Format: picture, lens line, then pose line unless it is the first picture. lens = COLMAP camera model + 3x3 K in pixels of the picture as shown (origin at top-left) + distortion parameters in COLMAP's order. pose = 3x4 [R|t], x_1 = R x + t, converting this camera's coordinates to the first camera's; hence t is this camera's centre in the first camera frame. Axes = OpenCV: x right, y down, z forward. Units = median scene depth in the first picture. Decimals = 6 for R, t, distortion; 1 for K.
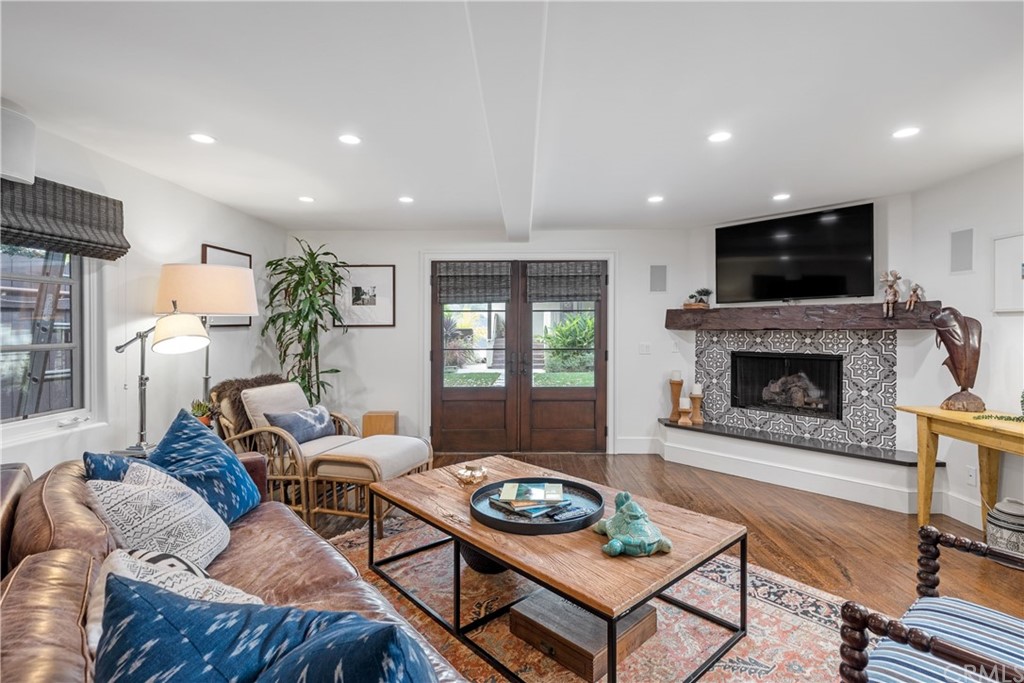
lens RADIAL K [[492.0, 0, 516.1], [0, 492.0, 333.9], [0, 0, 1]] dist [0.010380, -0.000890]
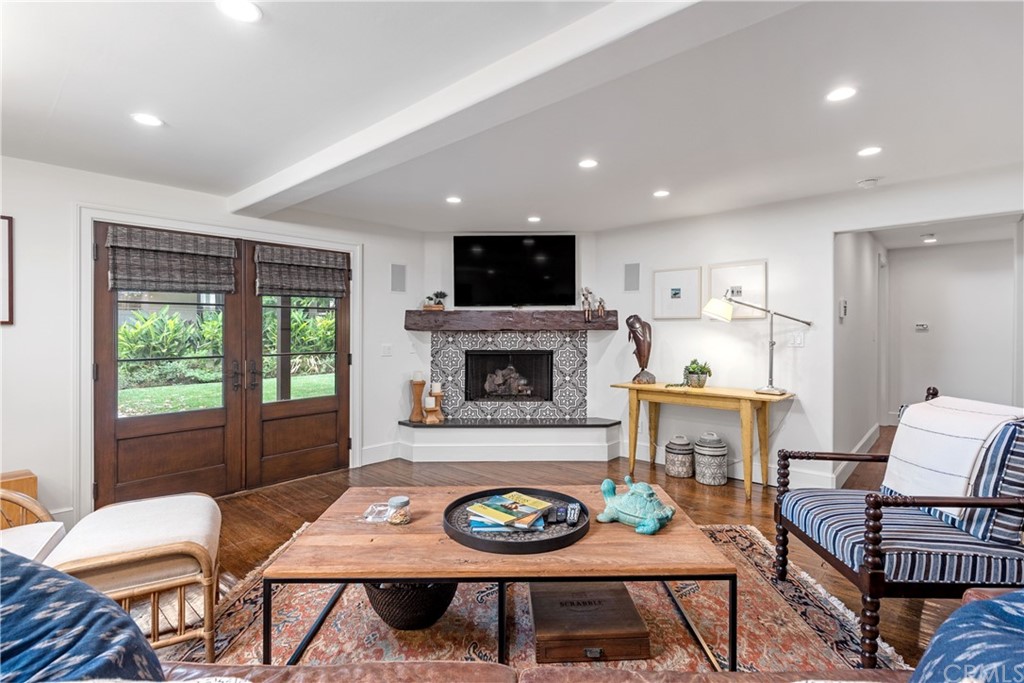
lens RADIAL K [[492.0, 0, 515.5], [0, 492.0, 340.3], [0, 0, 1]] dist [0.010380, -0.000890]
pose [[0.665845, -0.013272, 0.745972, -0.303296], [0.008894, 0.999912, 0.009851, 0.003207], [-0.746037, 0.000075, 0.665904, 0.187385]]
